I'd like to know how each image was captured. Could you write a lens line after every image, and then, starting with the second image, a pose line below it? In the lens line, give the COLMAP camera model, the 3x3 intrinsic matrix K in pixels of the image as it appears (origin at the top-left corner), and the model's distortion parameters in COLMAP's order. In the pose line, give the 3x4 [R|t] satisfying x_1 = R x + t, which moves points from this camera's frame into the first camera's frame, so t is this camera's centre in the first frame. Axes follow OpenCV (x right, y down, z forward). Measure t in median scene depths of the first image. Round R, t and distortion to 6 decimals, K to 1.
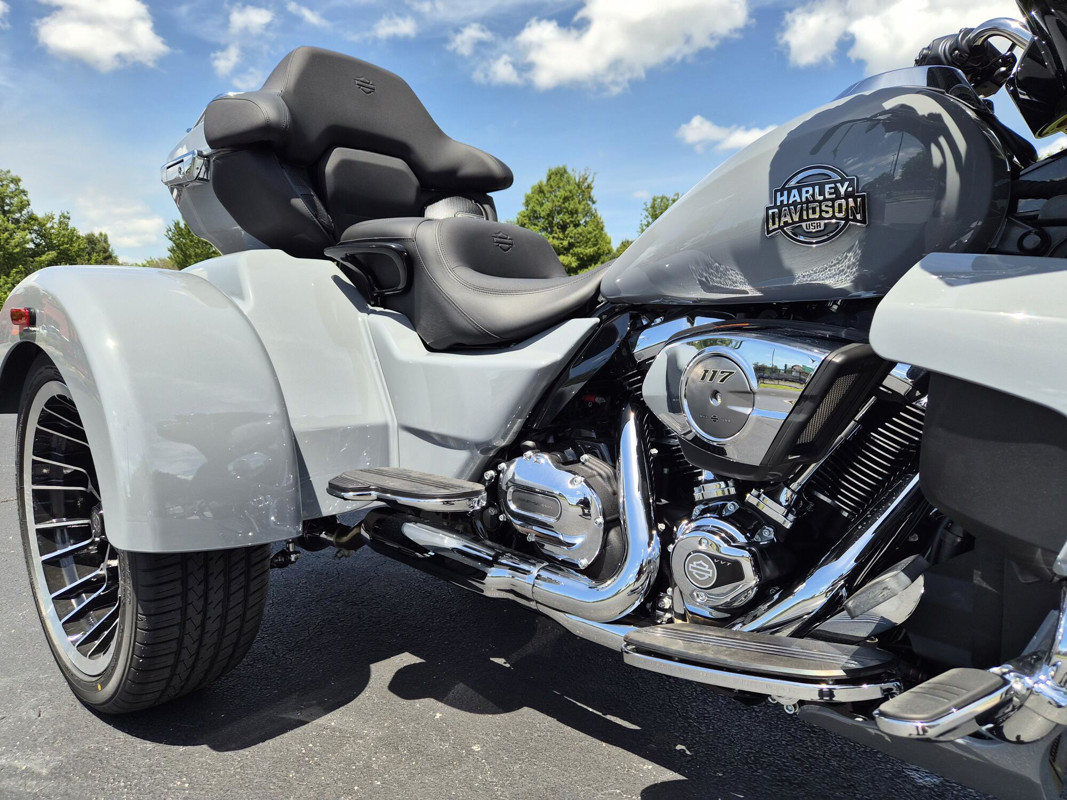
lens RADIAL K [[714.5, 0, 534.4], [0, 714.5, 404.8], [0, 0, 1]] dist [0.070055, -0.061370]
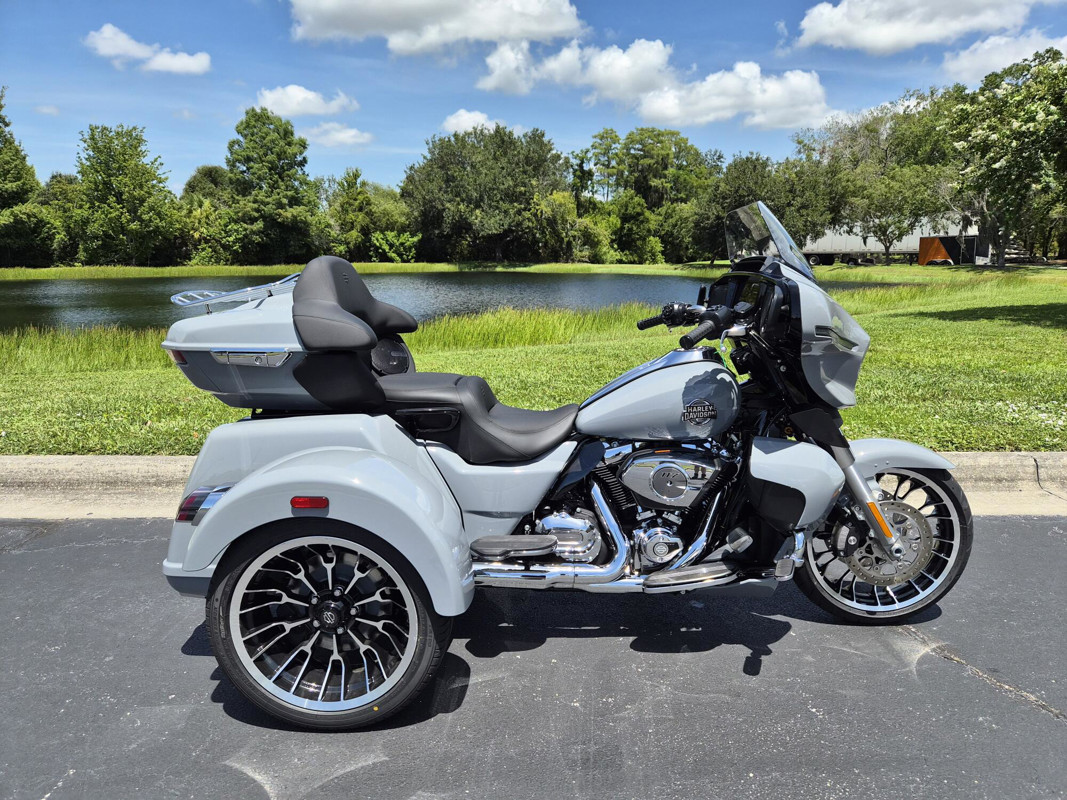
lens RADIAL K [[714.5, 0, 534.4], [0, 714.5, 404.8], [0, 0, 1]] dist [0.070055, -0.061370]
pose [[0.758074, -0.129943, 0.639092, -1.192960], [0.080936, 0.991119, 0.105515, -0.415362], [-0.647127, -0.028262, 0.761858, -0.443910]]
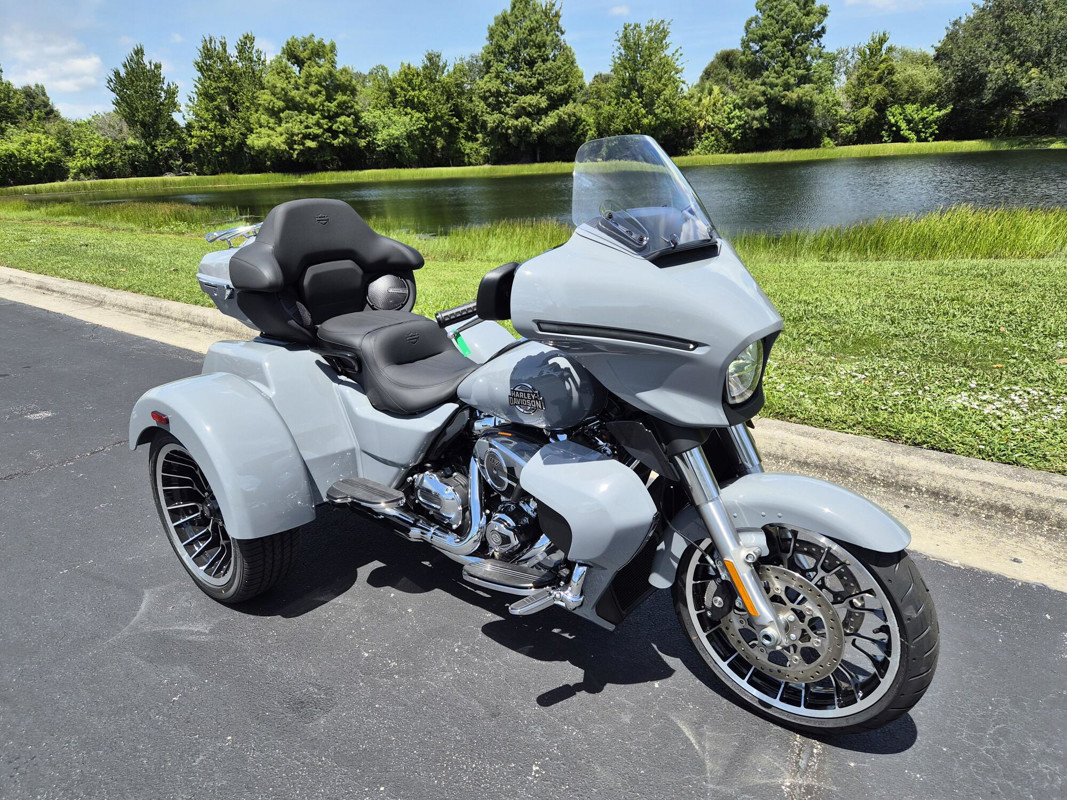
lens RADIAL K [[715.8, 0, 533.5], [0, 715.8, 400.0], [0, 0, 1]] dist [0.070762, -0.067955]
pose [[0.998885, -0.042571, 0.020418, 0.234724], [0.037446, 0.977709, 0.206598, -0.486303], [-0.028758, -0.205603, 0.978213, -0.837174]]
